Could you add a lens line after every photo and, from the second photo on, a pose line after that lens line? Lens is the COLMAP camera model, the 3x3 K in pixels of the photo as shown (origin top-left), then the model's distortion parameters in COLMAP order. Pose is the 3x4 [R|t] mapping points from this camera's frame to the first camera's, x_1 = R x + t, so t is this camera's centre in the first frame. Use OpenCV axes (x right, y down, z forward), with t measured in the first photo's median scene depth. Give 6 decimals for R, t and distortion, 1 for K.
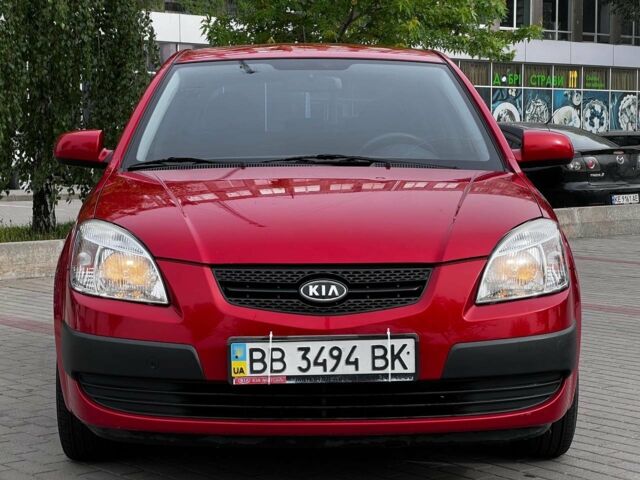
lens RADIAL K [[1494.6, 0, 320.0], [0, 1494.6, 240.0], [0, 0, 1]] dist [-0.378702, 7.286272]
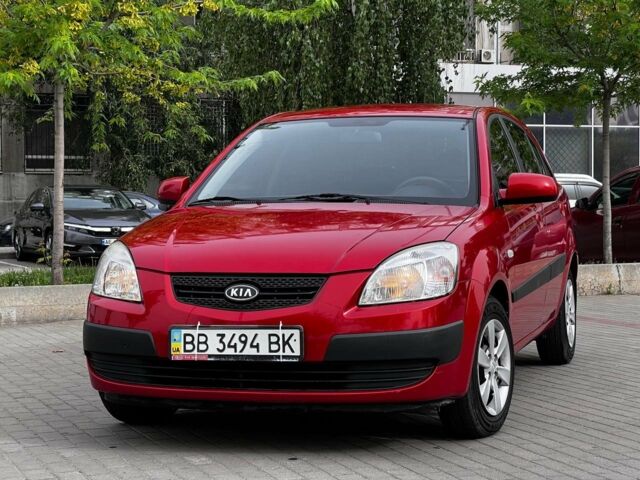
lens RADIAL K [[1494.6, 0, 320.0], [0, 1494.6, 240.0], [0, 0, 1]] dist [-0.378702, 7.286272]
pose [[0.948190, 0.002953, -0.317691, 0.500882], [-0.014525, 0.999314, -0.034060, 0.031708], [0.317373, 0.036910, 0.947582, -0.251148]]
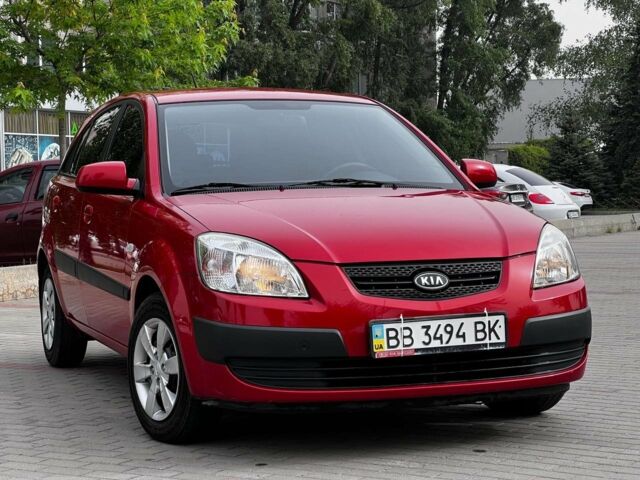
lens RADIAL K [[1494.6, 0, 320.0], [0, 1494.6, 240.0], [0, 0, 1]] dist [-0.378702, 7.286272]
pose [[0.948001, -0.026005, 0.317204, -0.492098], [0.036895, 0.998916, -0.028371, 0.032081], [-0.316123, 0.038599, 0.947933, -0.167569]]
